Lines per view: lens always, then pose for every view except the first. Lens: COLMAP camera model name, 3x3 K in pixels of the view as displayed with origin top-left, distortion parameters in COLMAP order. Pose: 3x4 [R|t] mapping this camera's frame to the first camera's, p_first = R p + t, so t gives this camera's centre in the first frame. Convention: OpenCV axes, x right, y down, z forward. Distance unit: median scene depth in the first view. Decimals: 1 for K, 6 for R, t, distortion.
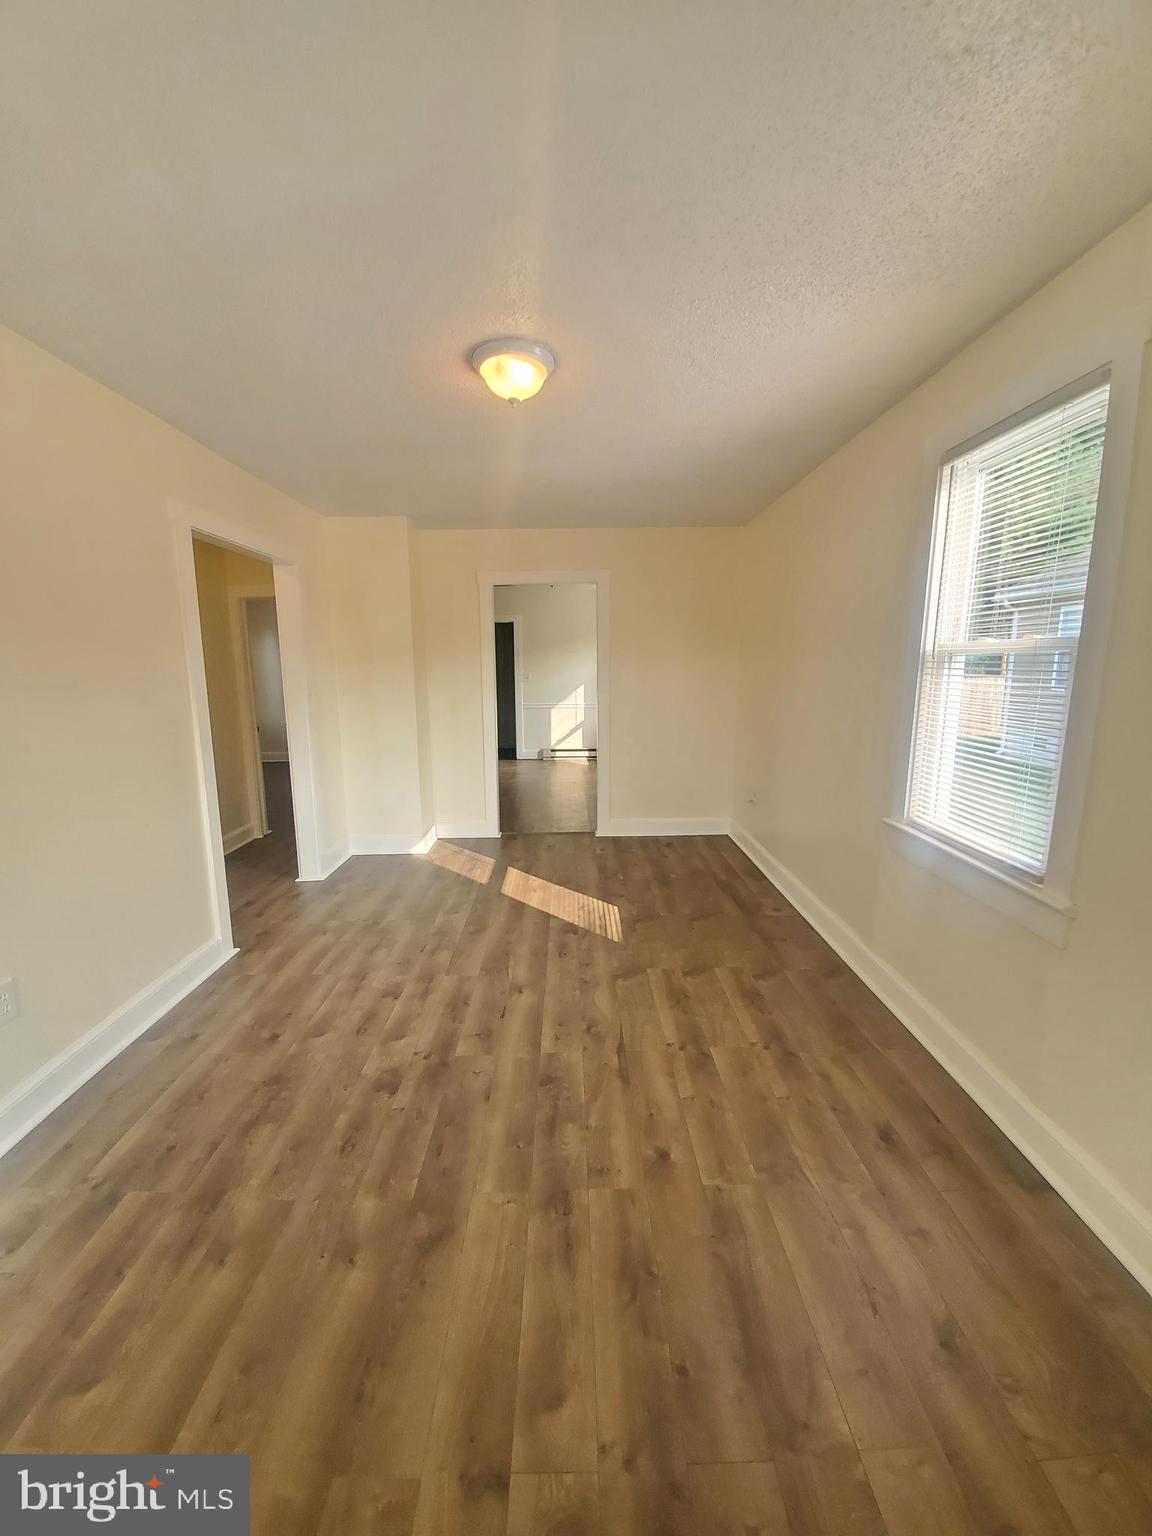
lens RADIAL K [[611.6, 0, 574.1], [0, 611.6, 771.1], [0, 0, 1]] dist [-0.037133, -0.003191]
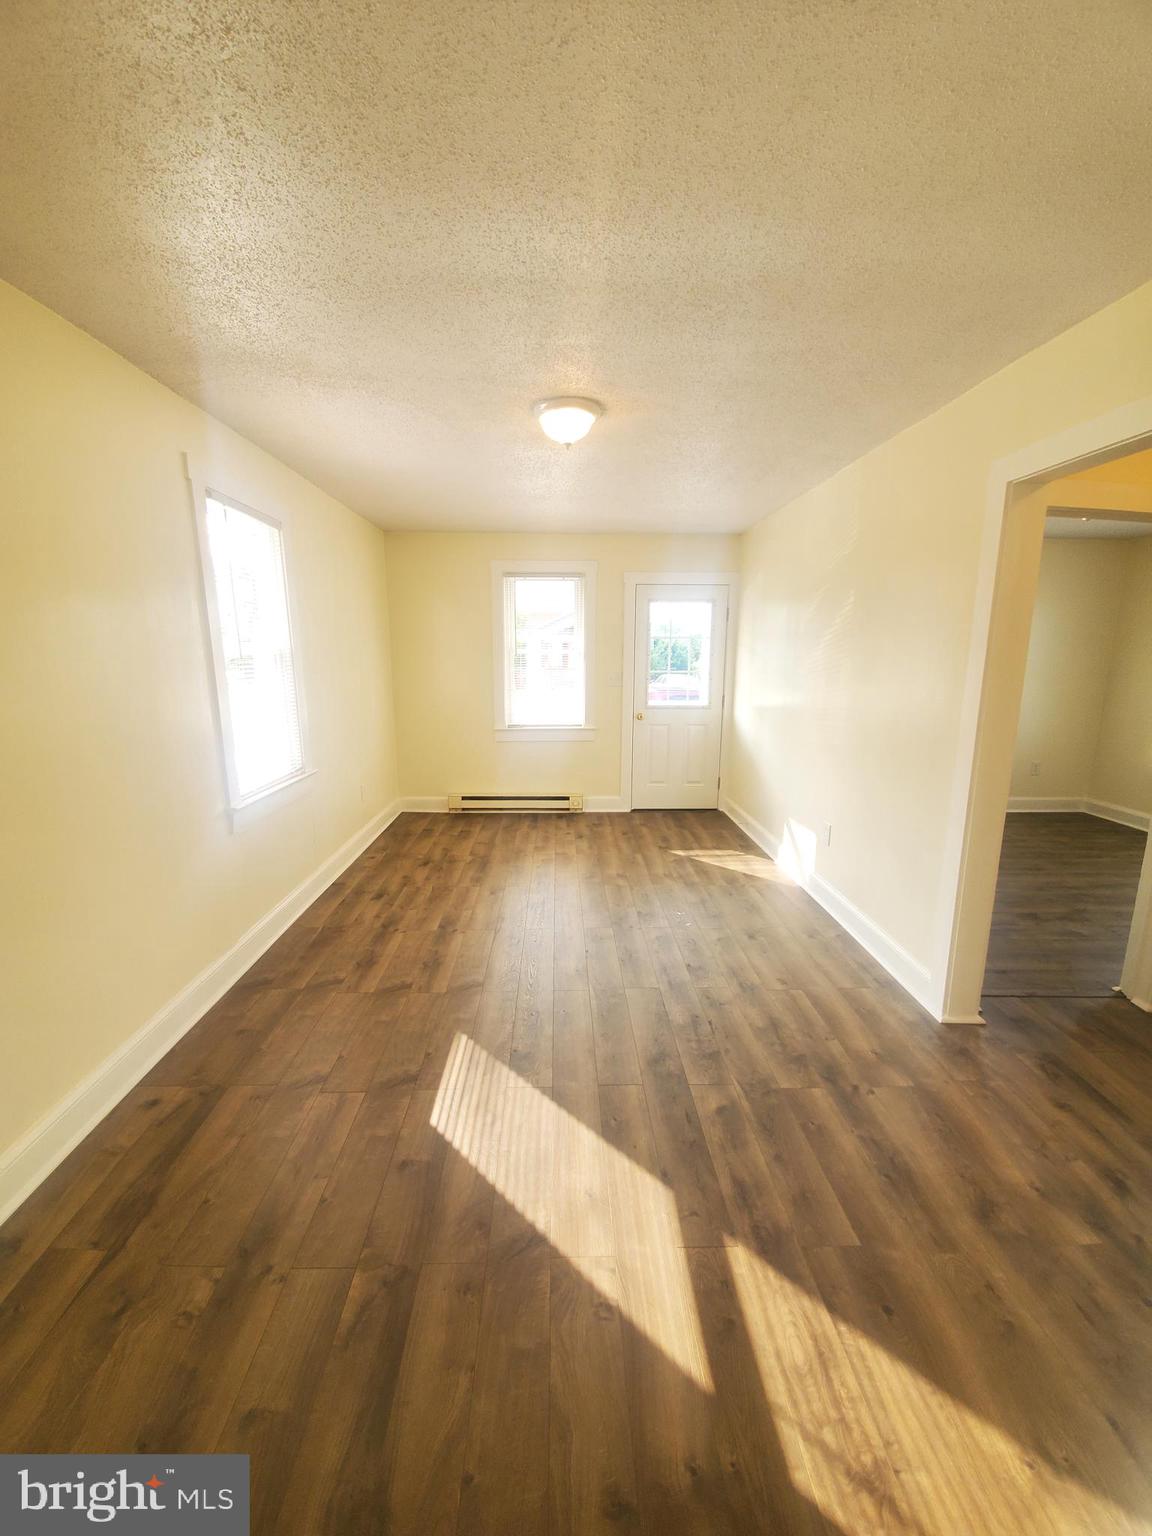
lens RADIAL K [[611.6, 0, 574.4], [0, 611.6, 781.9], [0, 0, 1]] dist [-0.037133, -0.003191]
pose [[-0.999834, 0.005266, -0.017441, -0.057843], [-0.001523, 0.929808, 0.368041, -0.290338], [0.018155, 0.368007, -0.929646, 1.607411]]
